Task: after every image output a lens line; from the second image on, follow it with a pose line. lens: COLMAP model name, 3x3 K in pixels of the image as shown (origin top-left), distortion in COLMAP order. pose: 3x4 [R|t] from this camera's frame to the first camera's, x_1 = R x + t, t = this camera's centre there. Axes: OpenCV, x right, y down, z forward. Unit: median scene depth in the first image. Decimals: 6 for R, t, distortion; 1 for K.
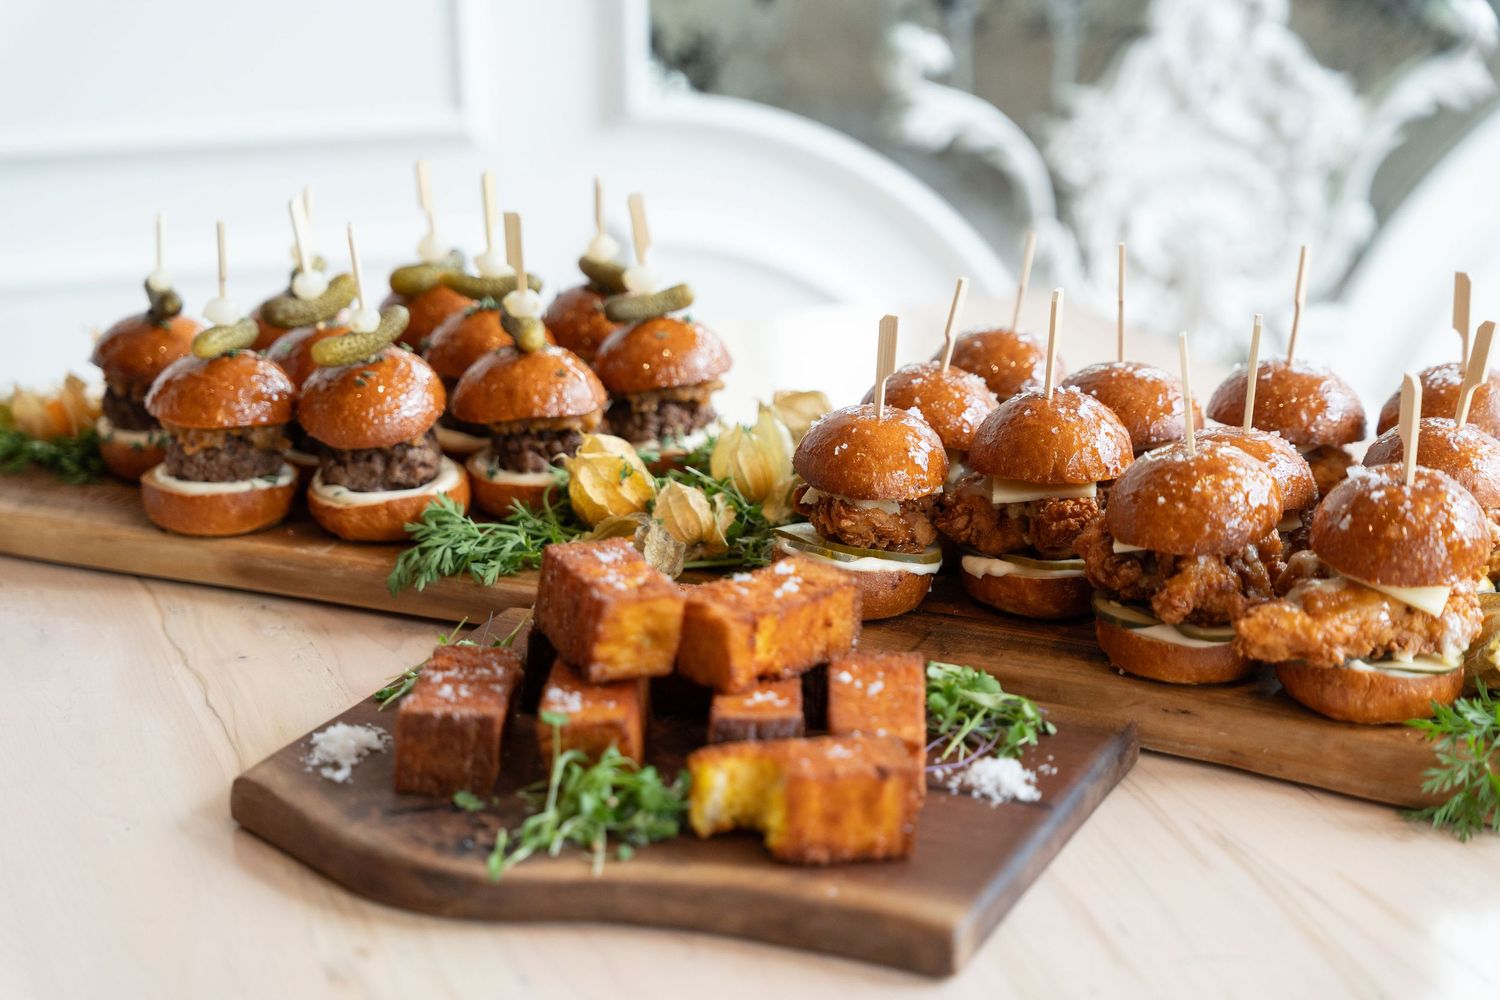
lens RADIAL K [[2573.7, 0, 750.0], [0, 2573.7, 500.0], [0, 0, 1]] dist [-0.018364, 0.087816]
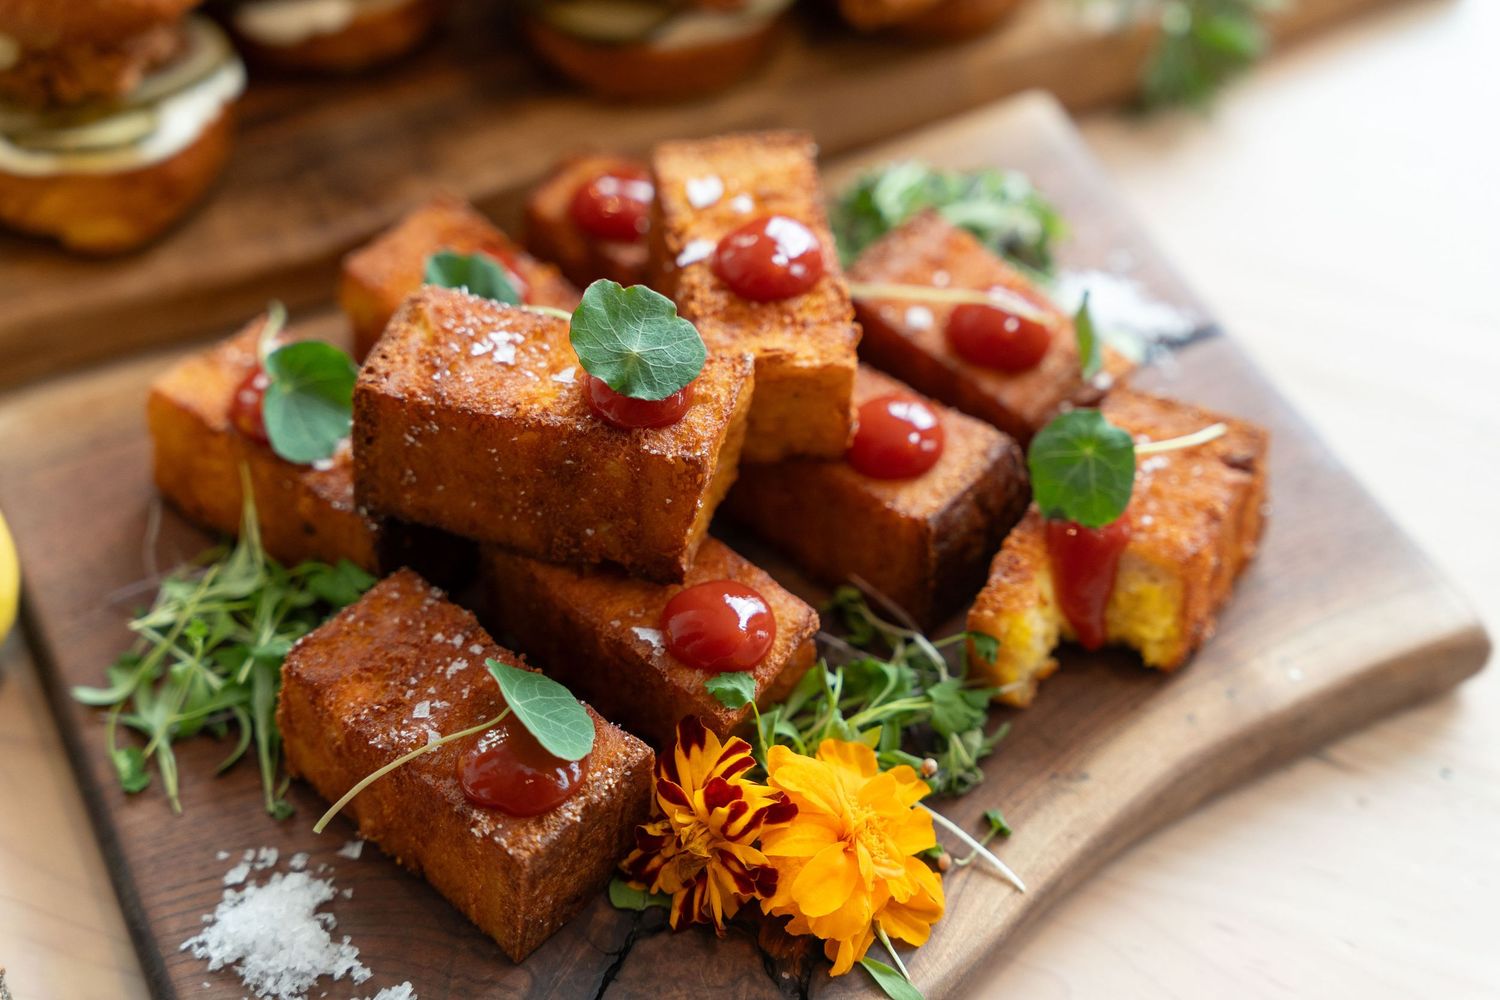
lens RADIAL K [[2731.1, 0, 750.0], [0, 2731.1, 500.0], [0, 0, 1]] dist [0.019521, 0.179515]
pose [[0.629713, -0.570962, 0.526749, -0.290152], [0.234374, 0.786118, 0.571915, -0.225973], [-0.740628, -0.236686, 0.628847, 0.524659]]
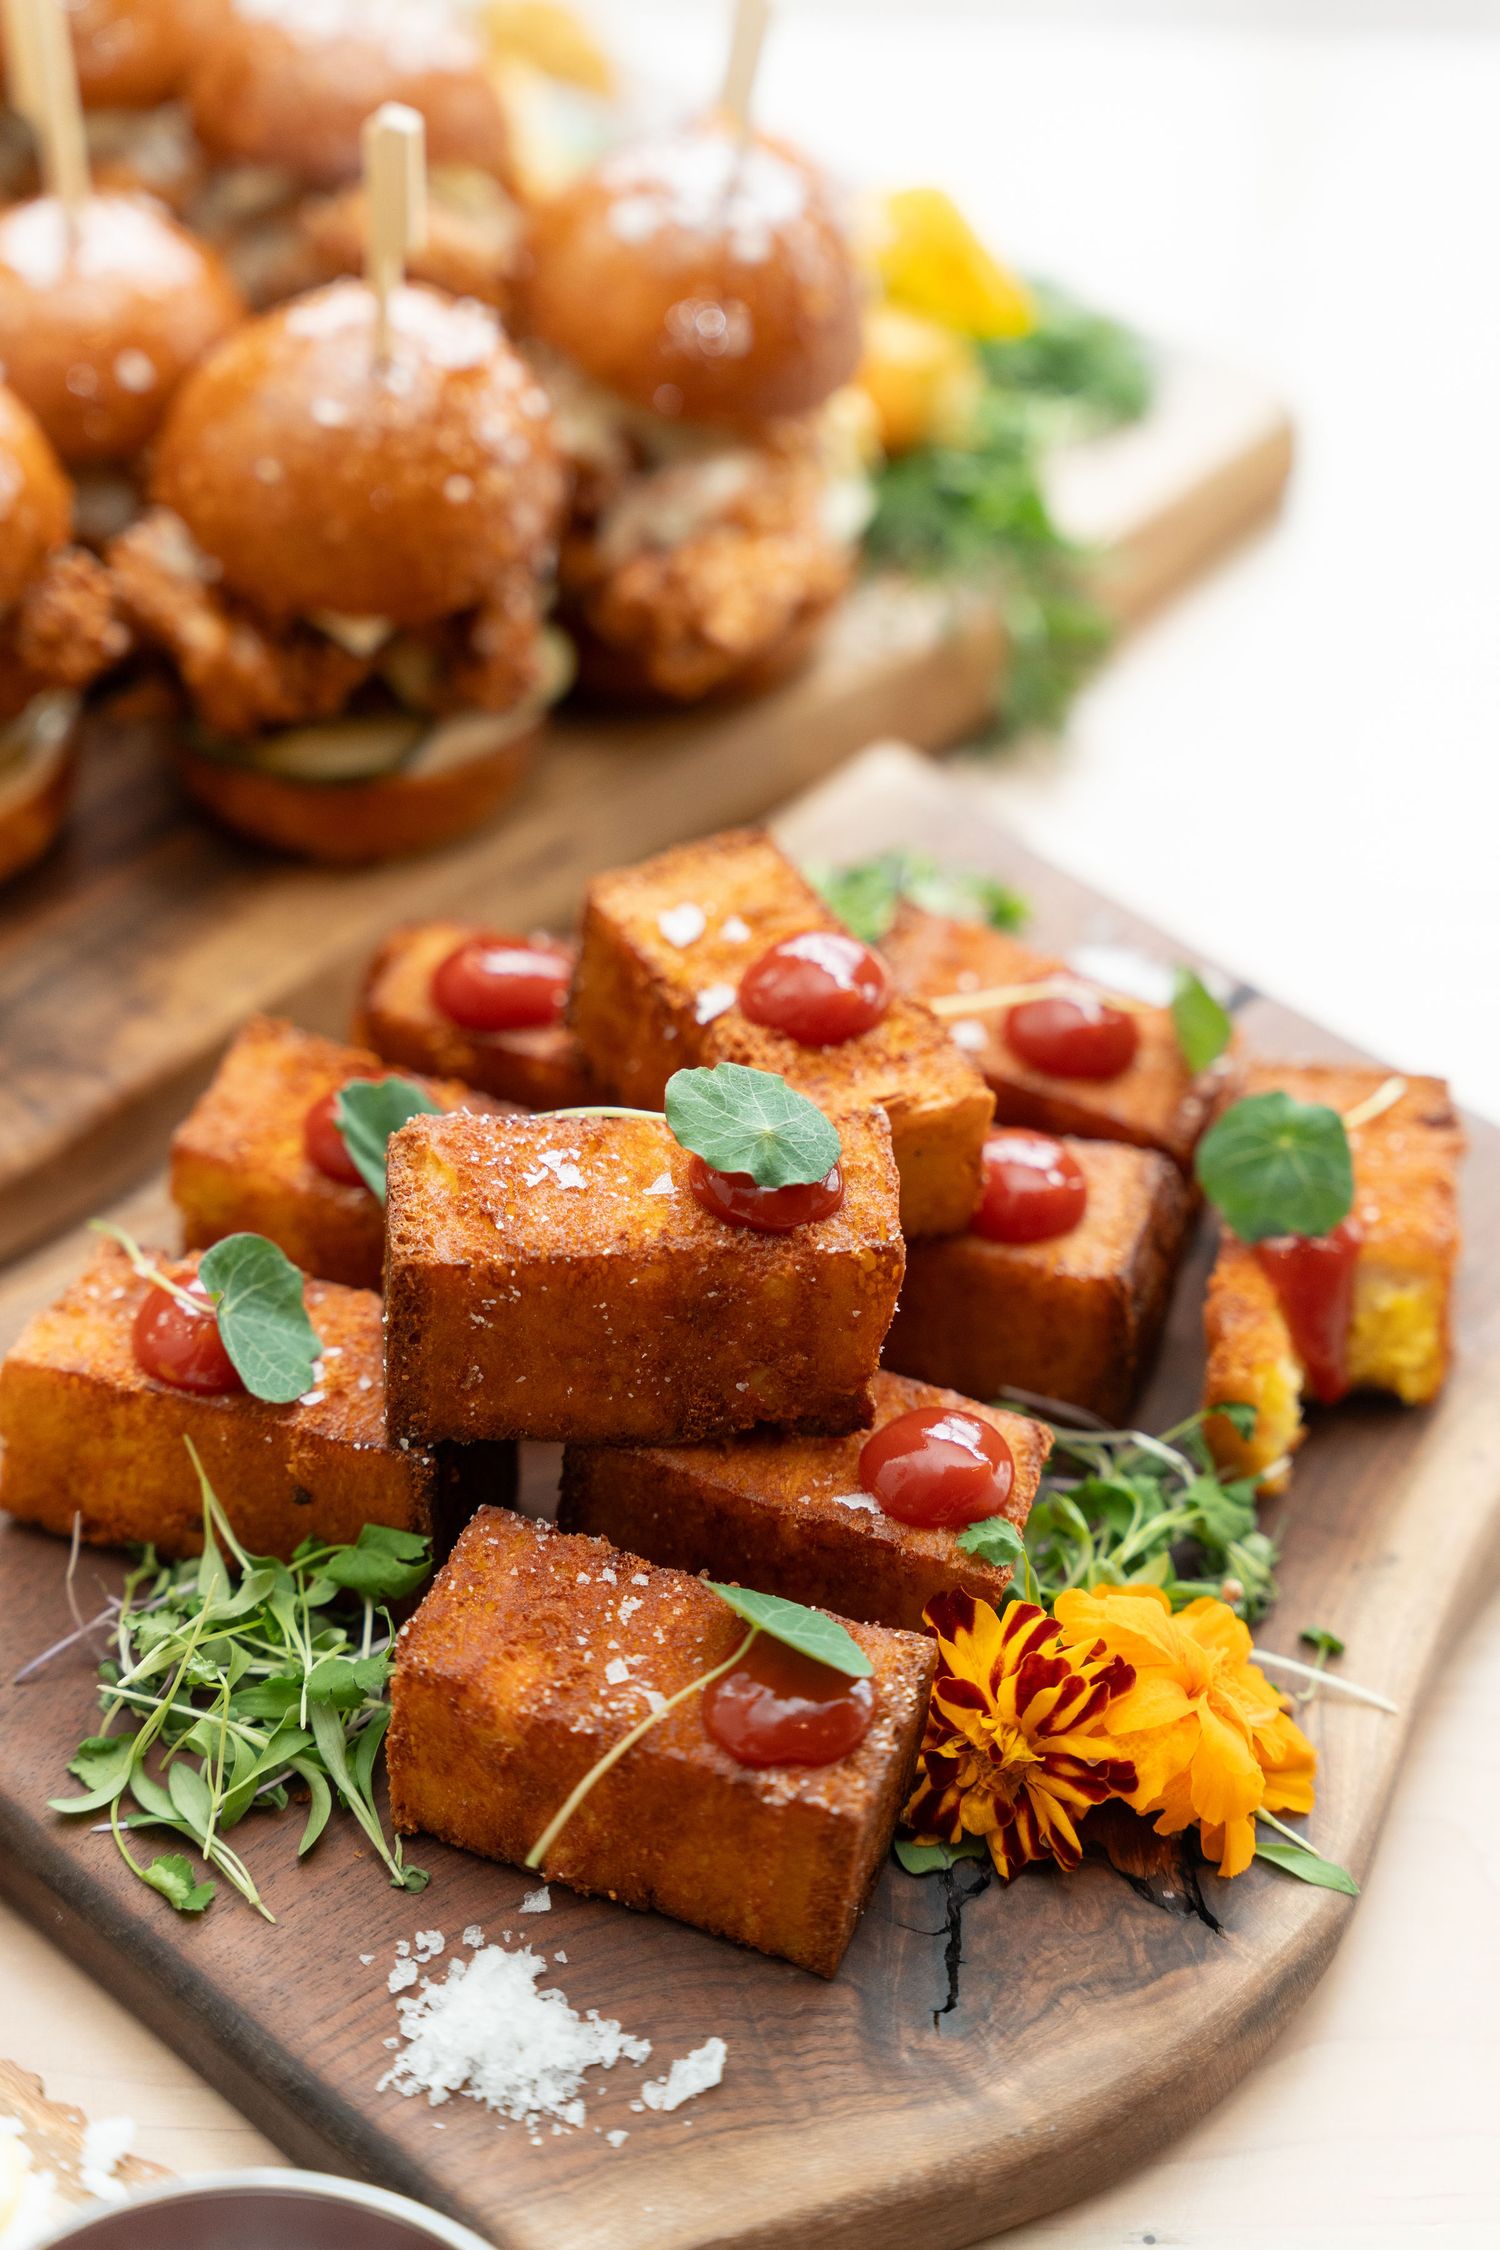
lens RADIAL K [[4444.7, 0, 750.0], [0, 4444.7, 1125.0], [0, 0, 1]] dist [0.047722, -0.158223]
pose [[0.296977, -0.621354, 0.725068, -0.451327], [0.250238, 0.783430, 0.568875, -0.304604], [-0.921513, 0.012497, 0.388147, 0.623173]]
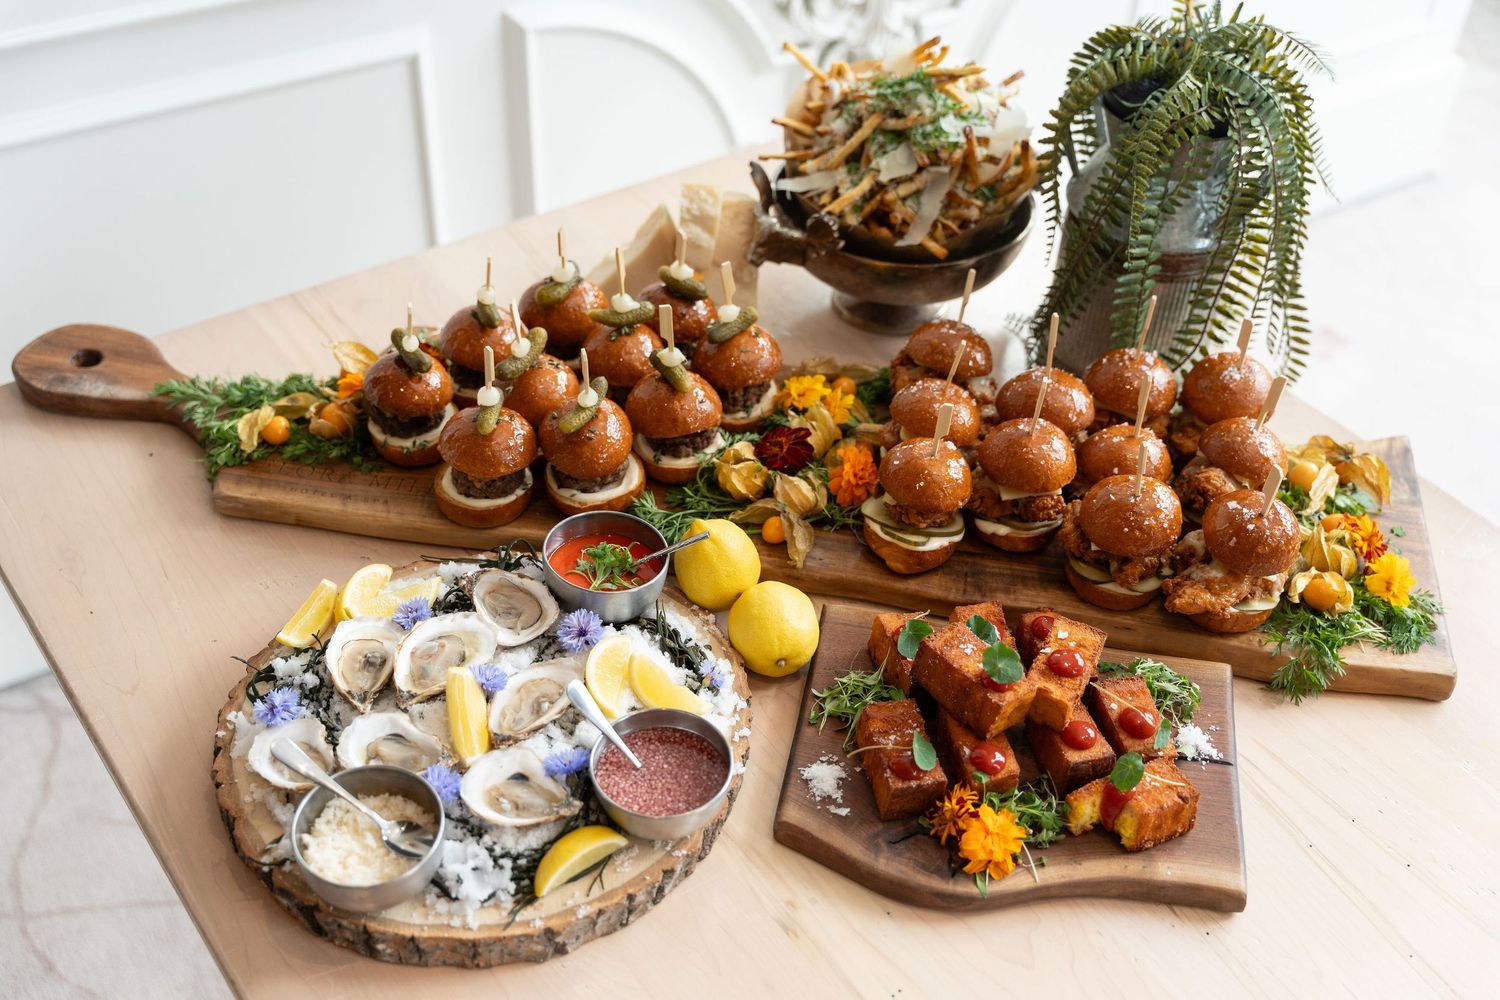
lens RADIAL K [[1648.2, 0, 750.0], [0, 1648.2, 500.0], [0, 0, 1]] dist [0.008461, -0.017624]
pose [[0.962527, -0.144426, 0.229526, -0.366199], [0.046170, 0.921301, 0.386101, -0.420800], [-0.267225, -0.361035, 0.893445, 0.103987]]
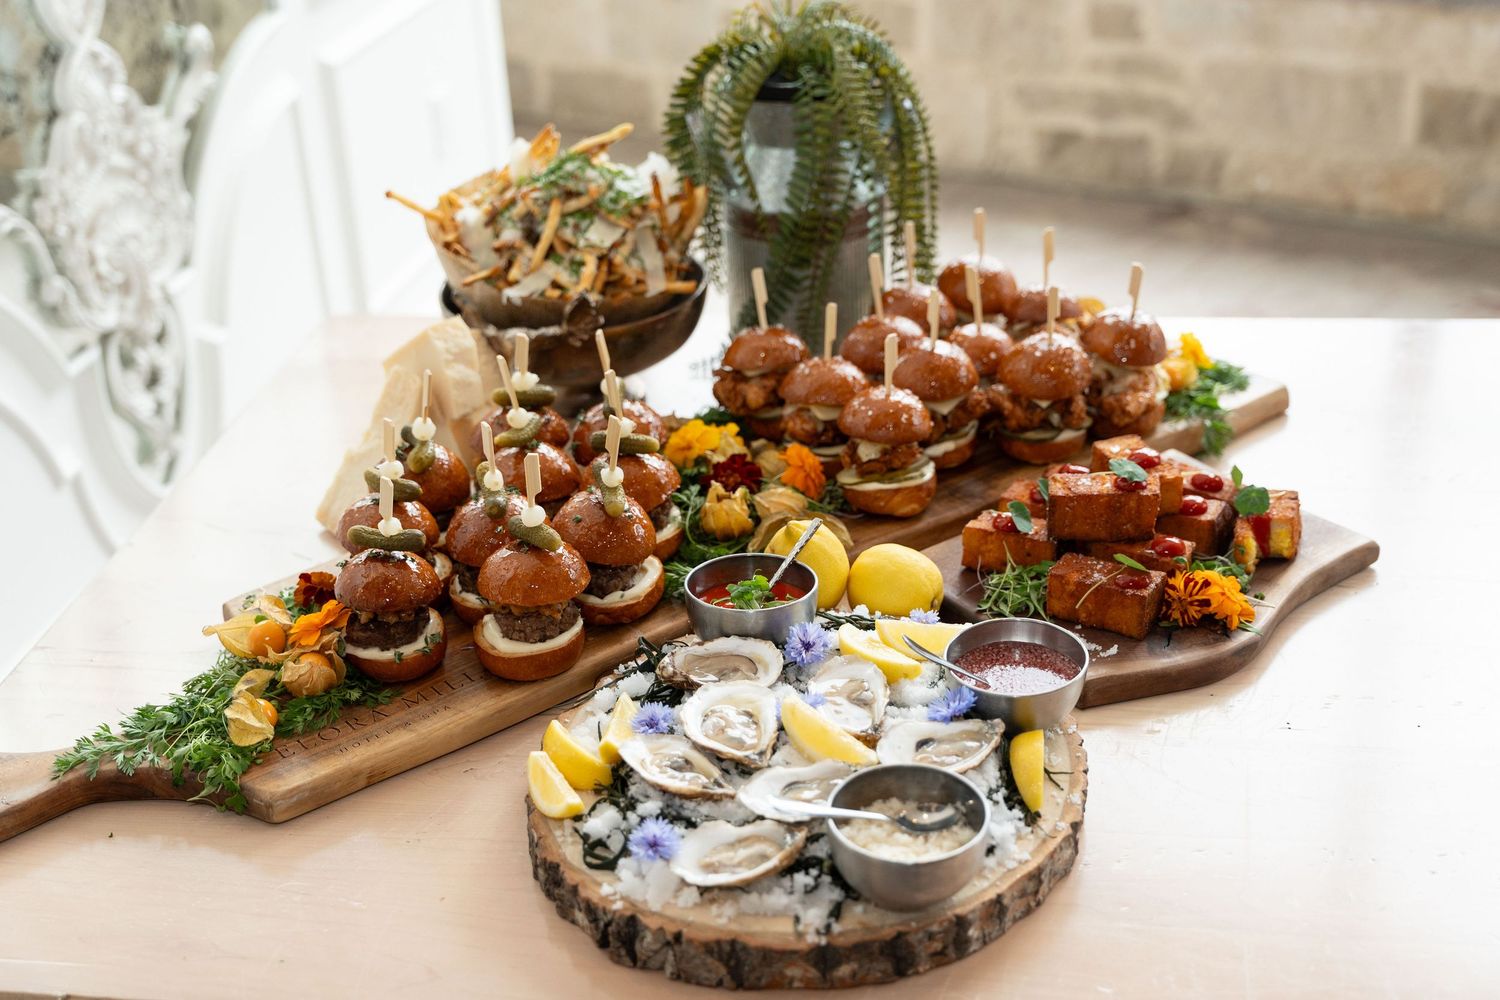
lens RADIAL K [[1966.9, 0, 750.0], [0, 1966.9, 500.0], [0, 0, 1]] dist [0.004975, 0.009209]
pose [[0.483554, -0.420630, 0.767623, -1.057994], [0.325797, 0.900449, 0.288182, -0.377836], [-0.812423, 0.110738, 0.572456, 0.355658]]
